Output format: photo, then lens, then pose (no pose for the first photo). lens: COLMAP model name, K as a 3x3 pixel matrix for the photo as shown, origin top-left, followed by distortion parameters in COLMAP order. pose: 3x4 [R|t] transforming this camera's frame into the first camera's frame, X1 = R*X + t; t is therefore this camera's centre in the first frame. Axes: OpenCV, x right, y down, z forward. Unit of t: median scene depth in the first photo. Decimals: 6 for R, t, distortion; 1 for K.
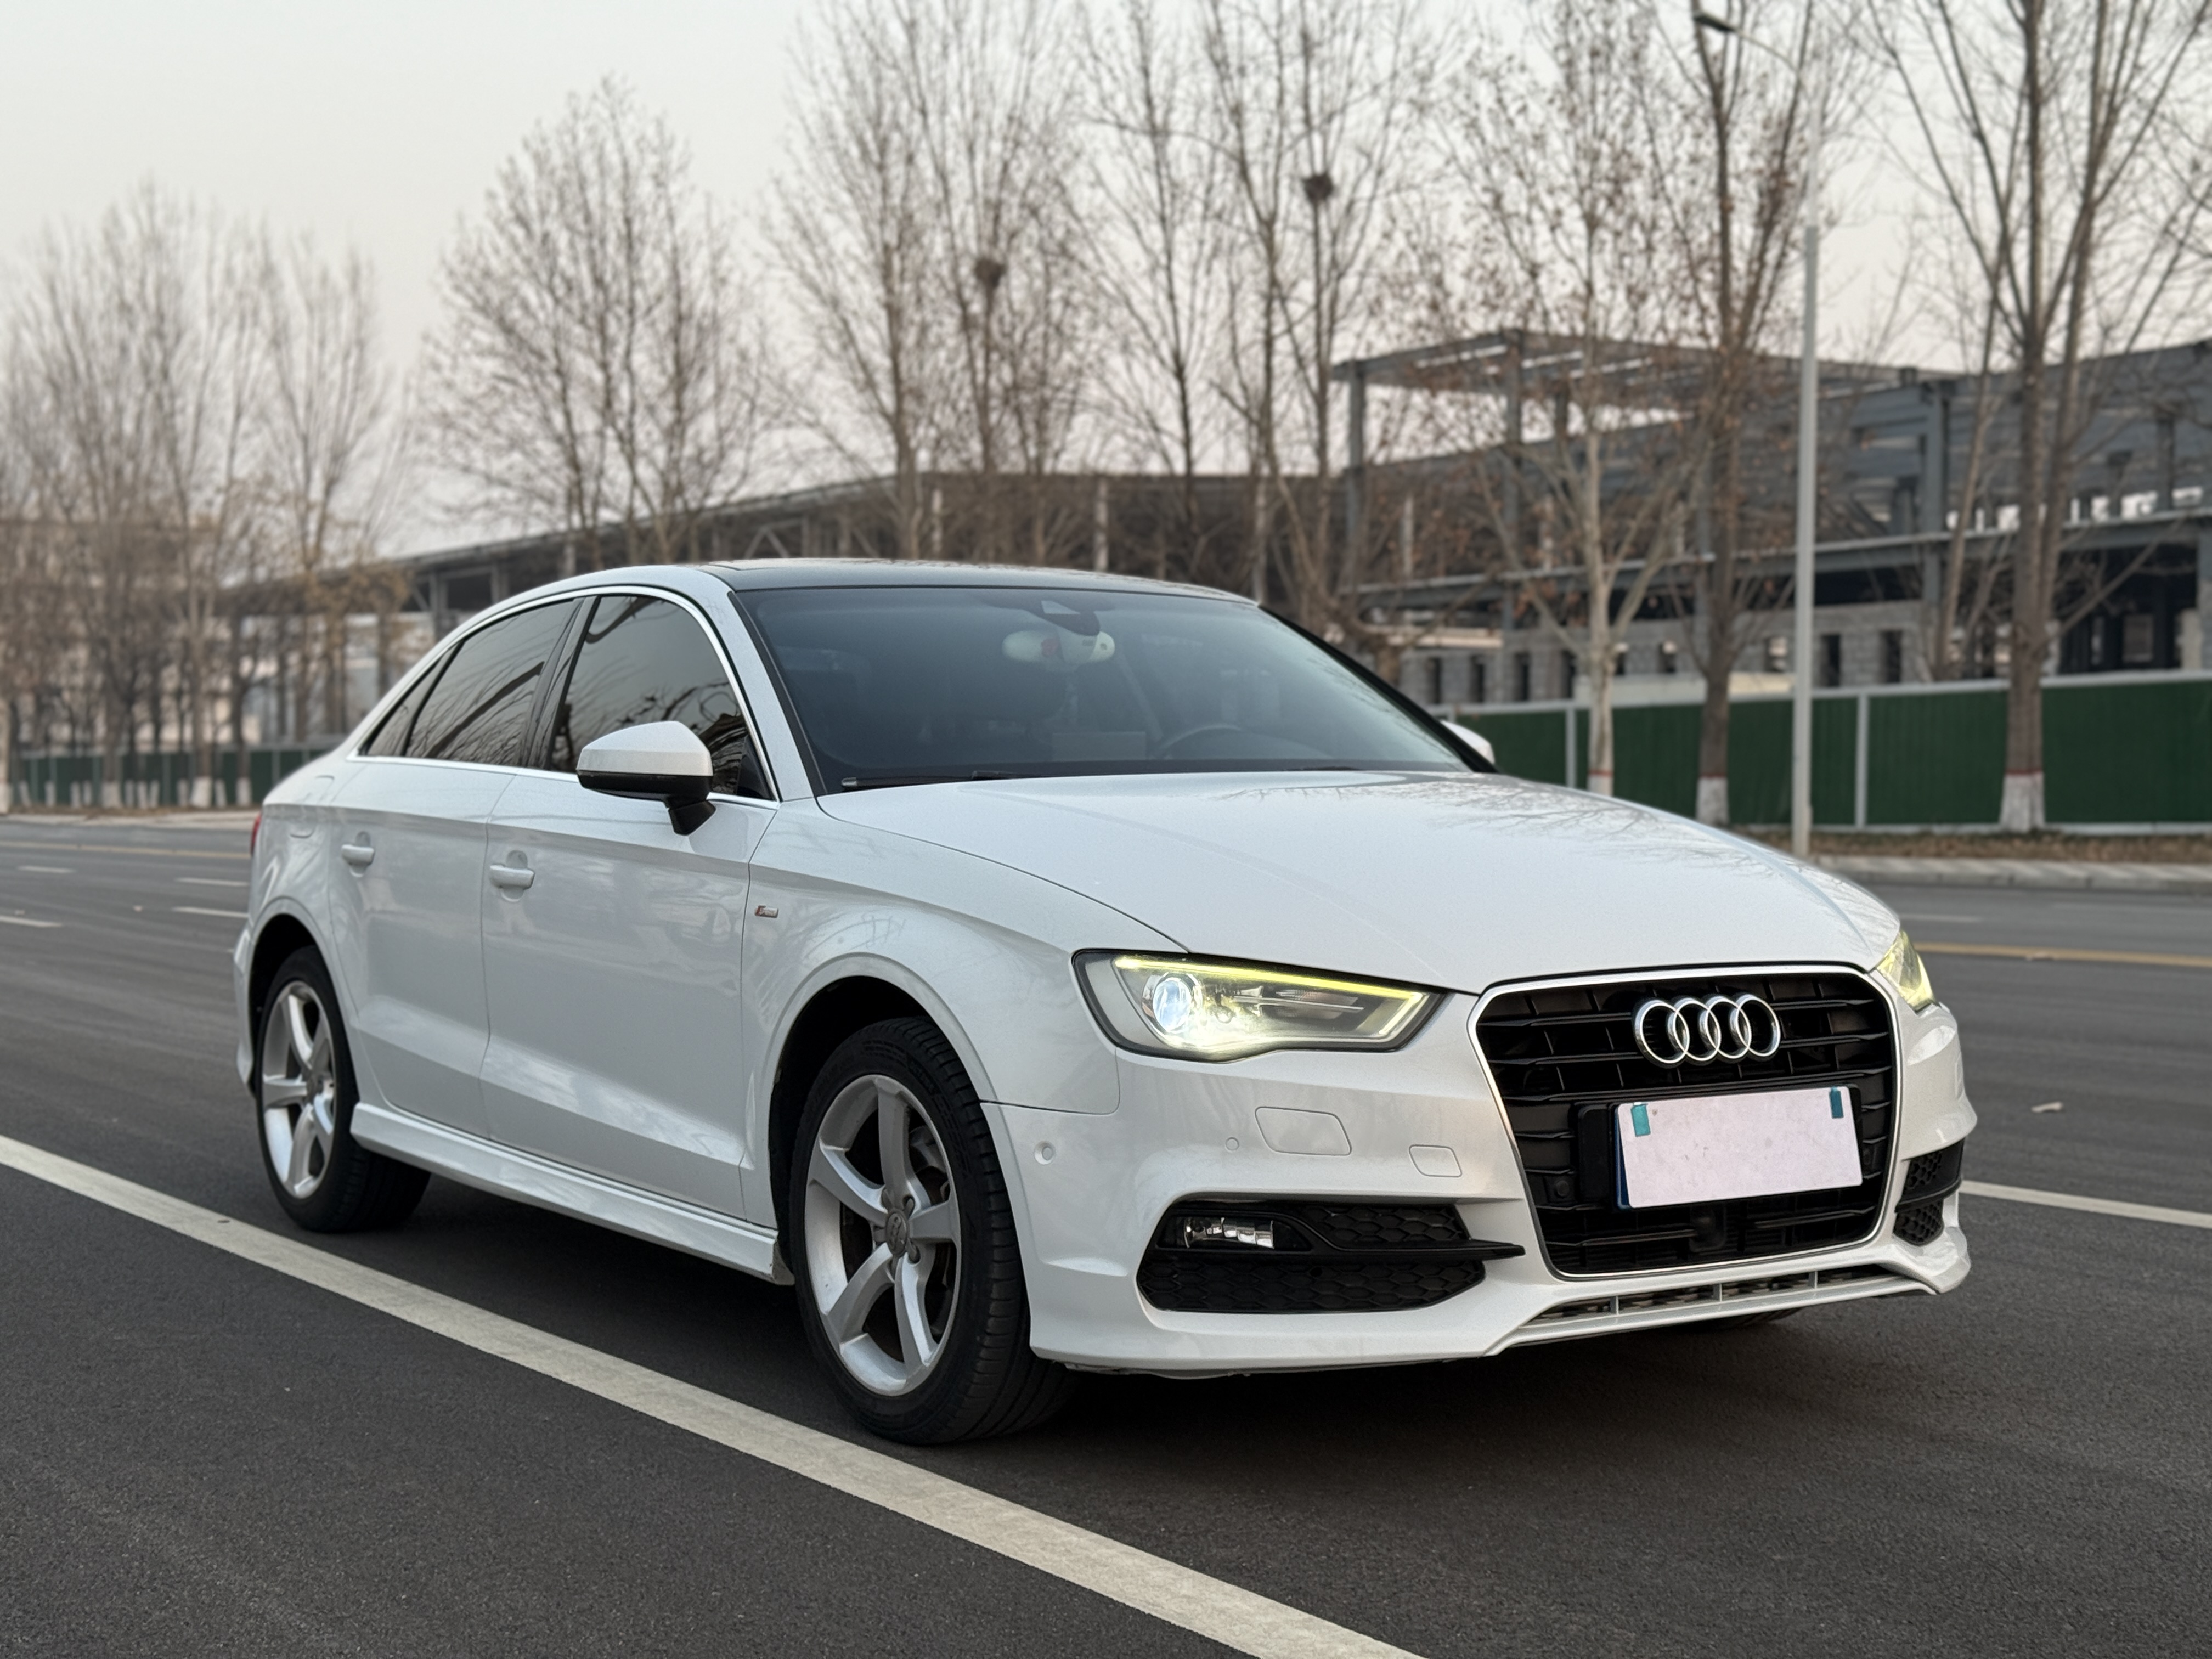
lens RADIAL K [[3120.6, 0, 1095.2], [0, 3120.6, 841.8], [0, 0, 1]] dist [0.119104, 0.000000]
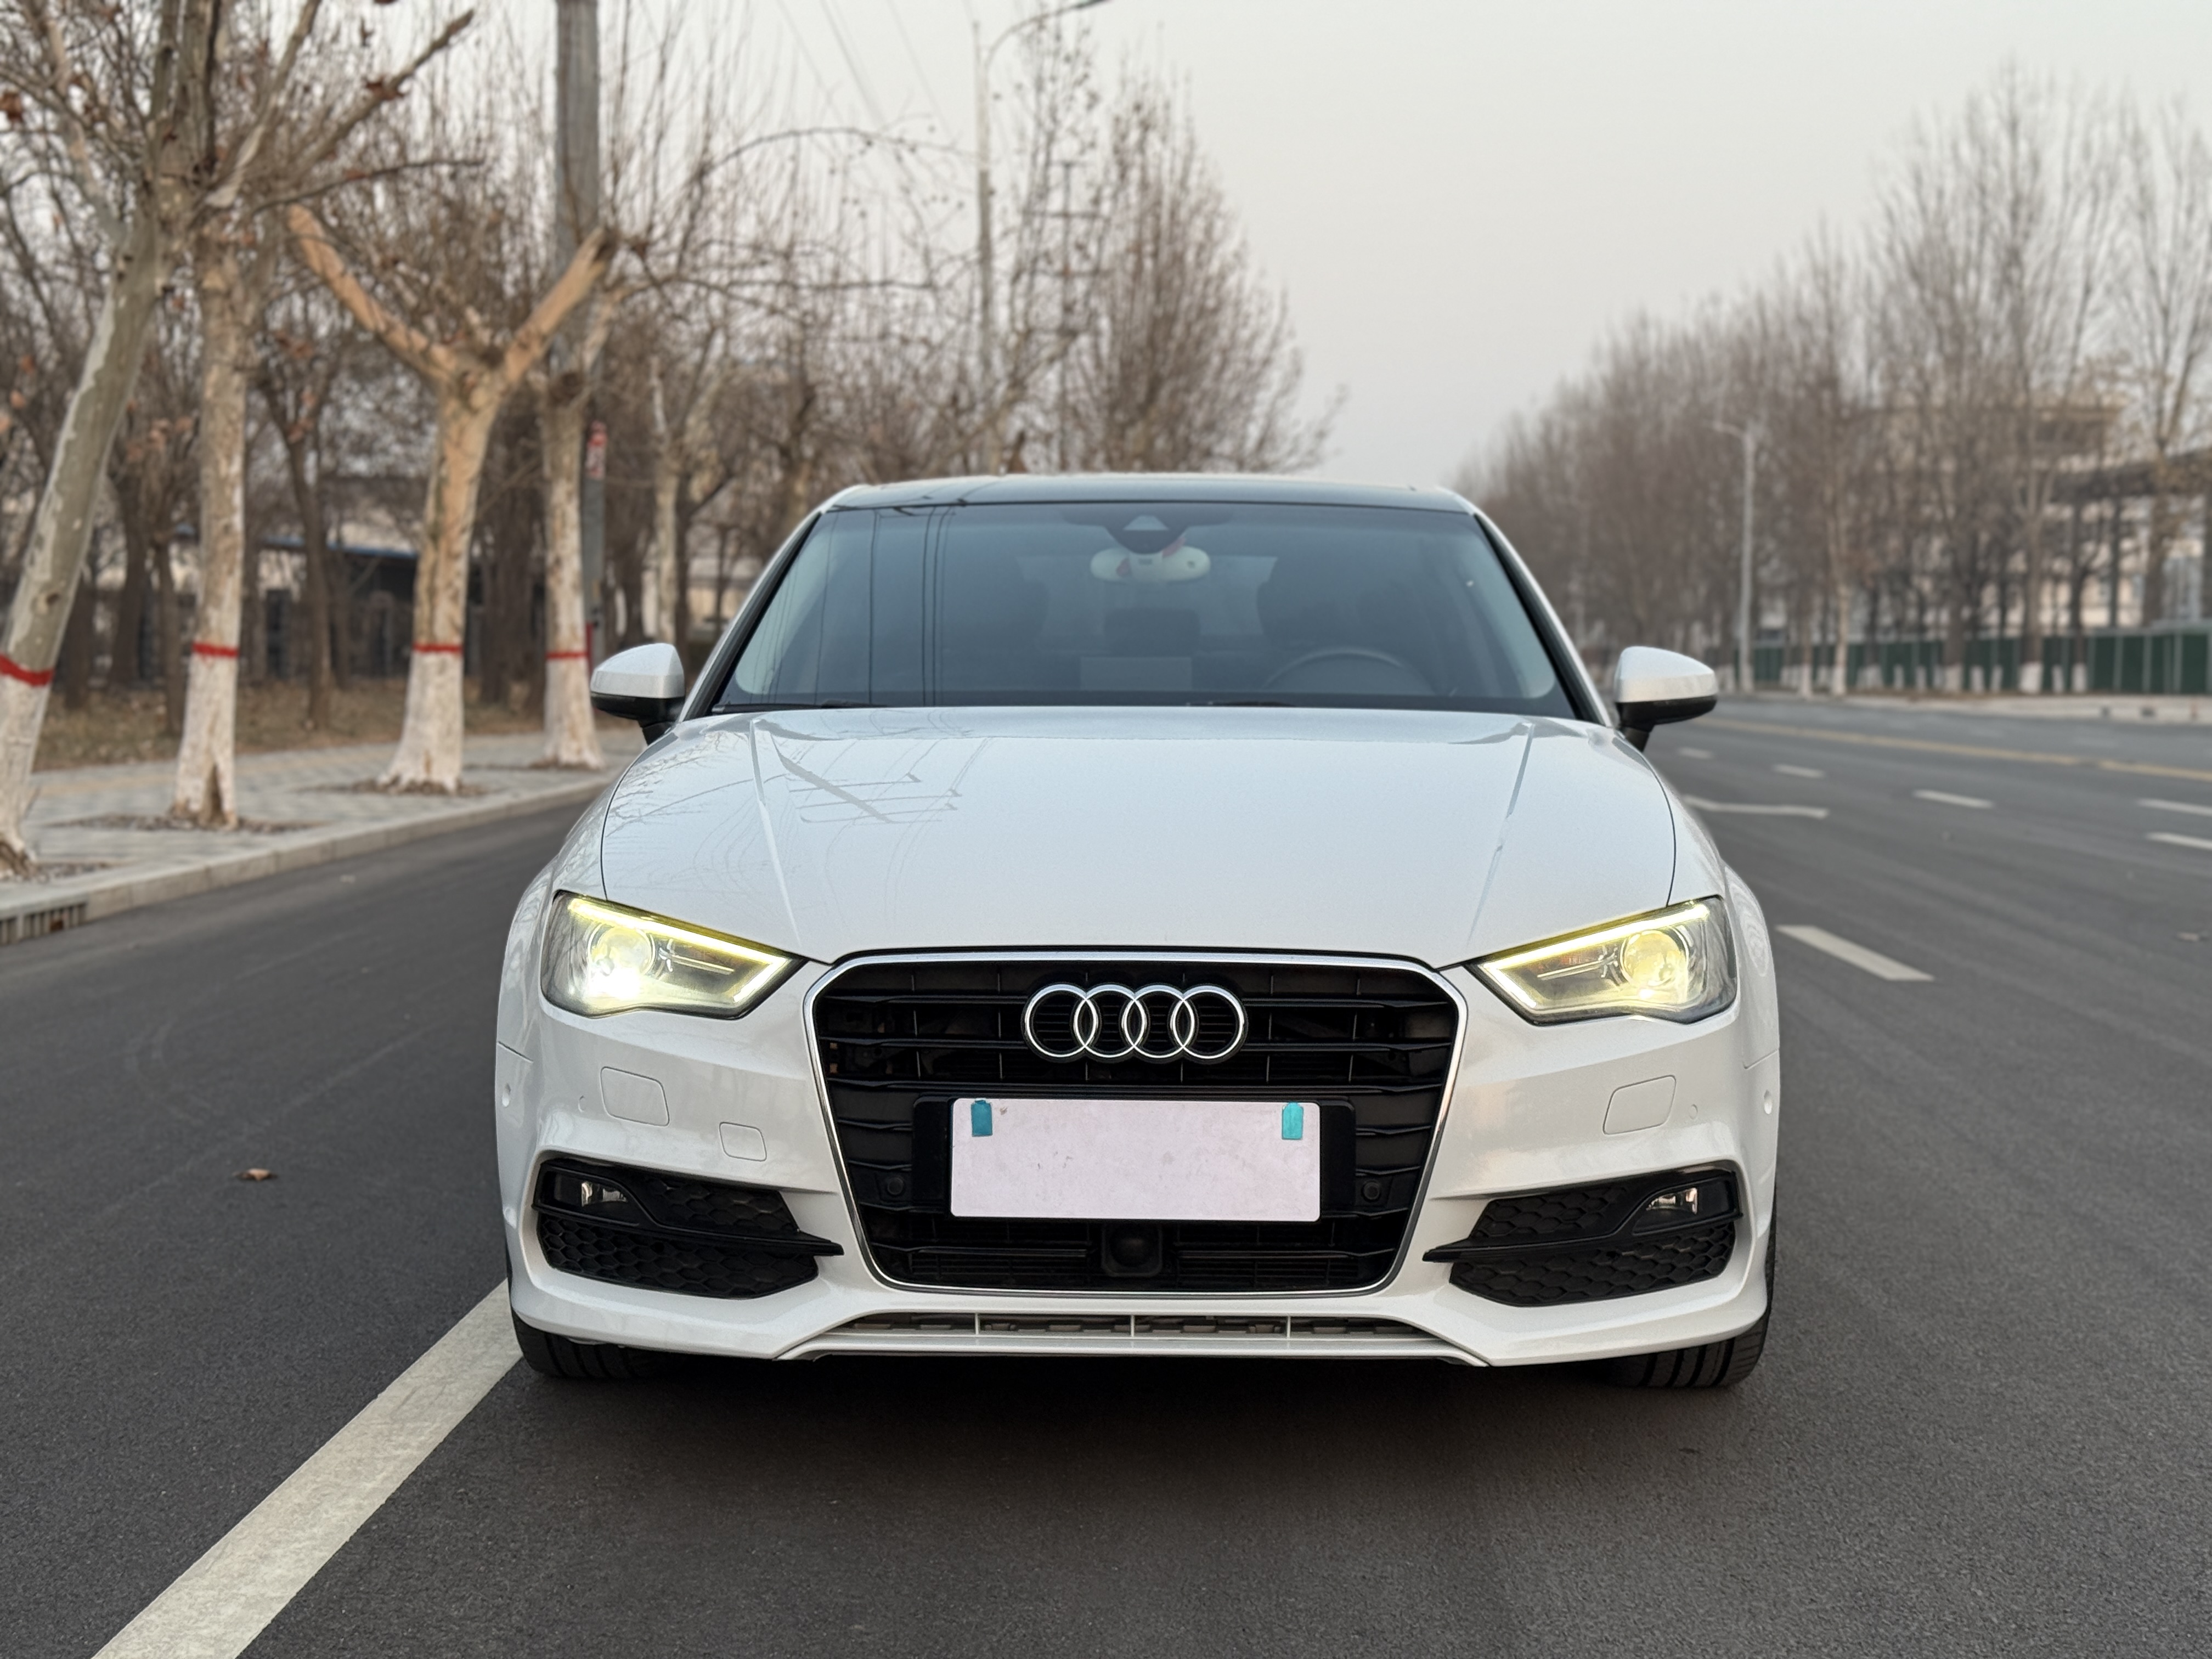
lens RADIAL K [[3120.6, 0, 1097.5], [0, 3120.6, 816.3], [0, 0, 1]] dist [0.119104, 0.000000]
pose [[0.833893, 0.043341, -0.550222, 0.644735], [-0.027432, 0.998935, 0.037110, -0.028029], [0.551245, -0.015852, 0.834193, 0.271534]]
